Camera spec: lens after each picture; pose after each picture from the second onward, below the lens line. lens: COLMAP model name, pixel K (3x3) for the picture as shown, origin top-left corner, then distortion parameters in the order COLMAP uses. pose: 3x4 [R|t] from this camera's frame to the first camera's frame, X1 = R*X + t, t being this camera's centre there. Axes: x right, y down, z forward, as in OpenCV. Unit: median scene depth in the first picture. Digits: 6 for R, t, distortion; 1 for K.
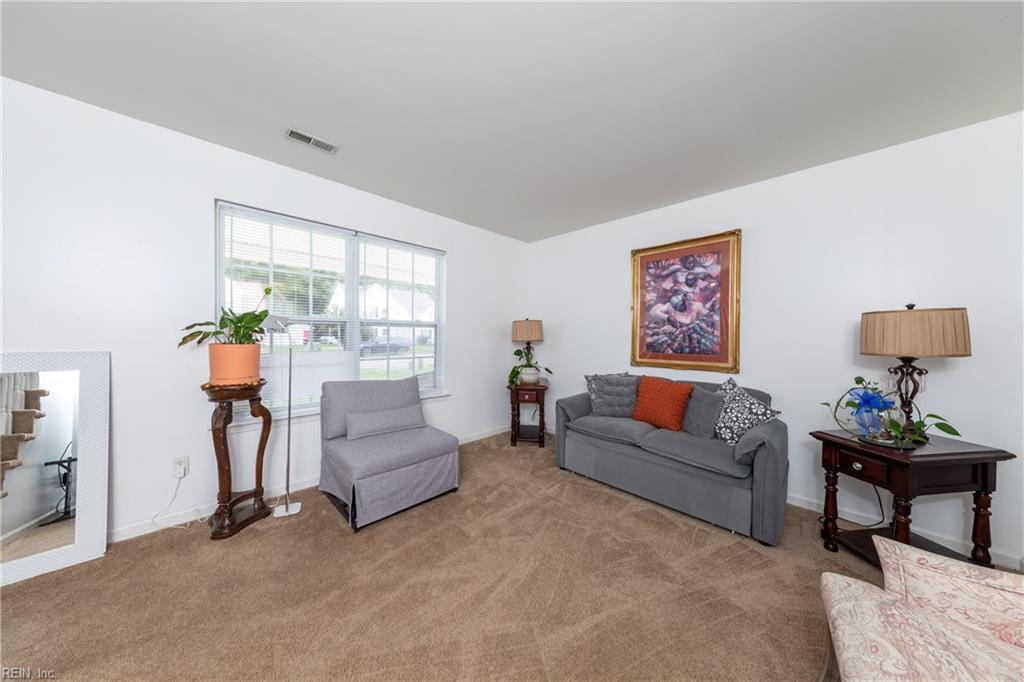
lens RADIAL K [[326.7, 0, 512.9], [0, 326.7, 334.0], [0, 0, 1]] dist [0.000090, 0.000008]
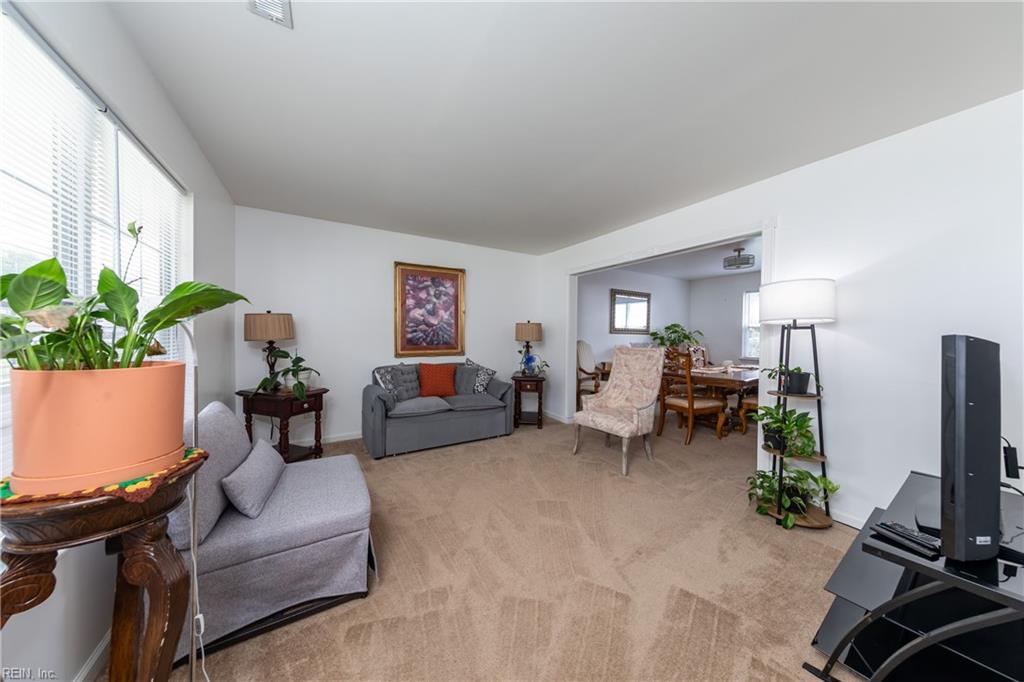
lens RADIAL K [[326.7, 0, 512.9], [0, 326.7, 334.0], [0, 0, 1]] dist [0.000090, 0.000008]
pose [[0.192068, -0.002855, 0.981377, -0.808632], [-0.005272, 0.999978, 0.003941, 0.003589], [-0.981367, -0.005931, 0.192049, 0.381208]]
